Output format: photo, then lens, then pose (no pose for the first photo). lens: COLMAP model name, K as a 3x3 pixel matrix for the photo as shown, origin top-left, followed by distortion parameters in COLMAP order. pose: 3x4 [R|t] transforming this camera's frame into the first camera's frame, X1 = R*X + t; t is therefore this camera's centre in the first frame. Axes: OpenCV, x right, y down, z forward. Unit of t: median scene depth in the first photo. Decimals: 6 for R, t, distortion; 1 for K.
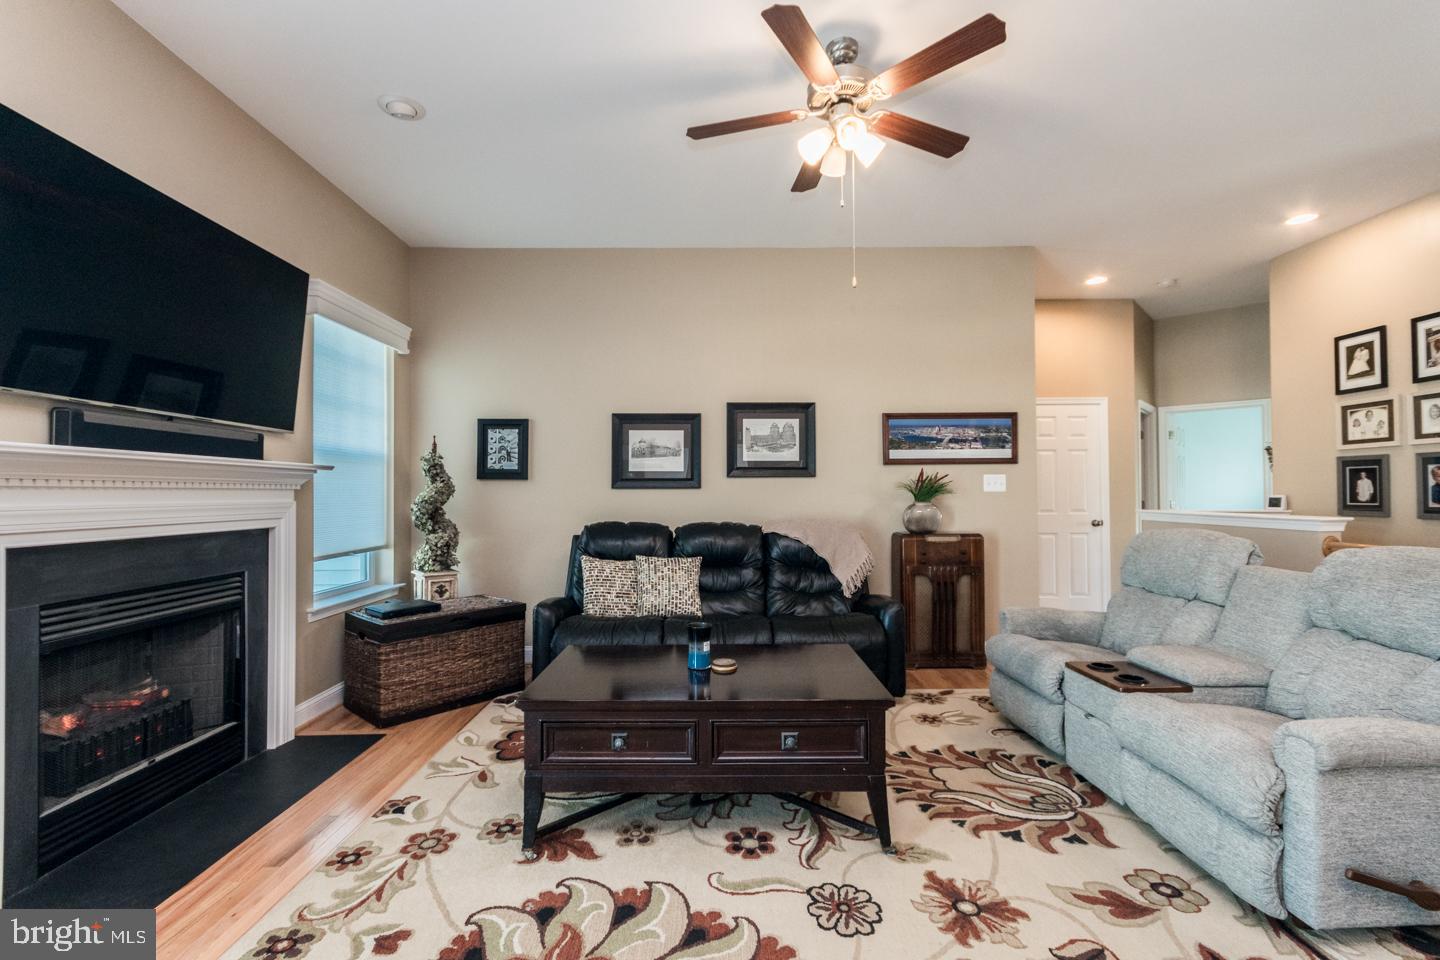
lens RADIAL K [[638.3, 0, 720.0], [0, 638.3, 480.0], [0, 0, 1]] dist [-0.000706, -0.000270]
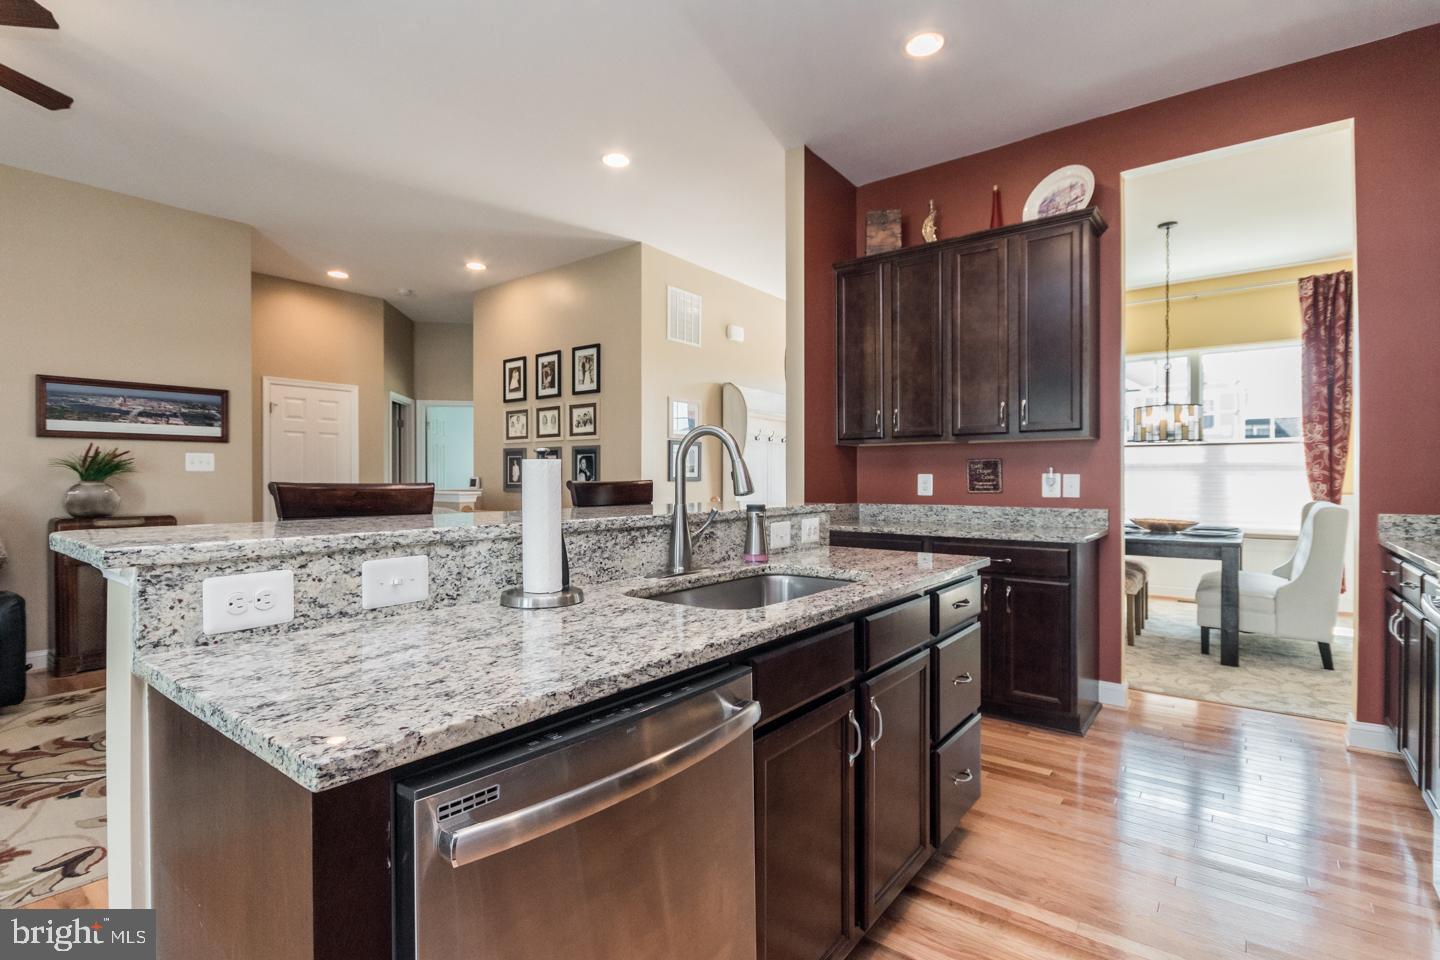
lens RADIAL K [[682.2, 0, 717.8], [0, 682.2, 471.1], [0, 0, 1]] dist [-0.002517, -0.001790]
pose [[0.618344, 0.013541, 0.785791, 0.115133], [-0.020948, 0.999780, -0.000744, 0.002919], [-0.785629, -0.016001, 0.618491, -0.251019]]
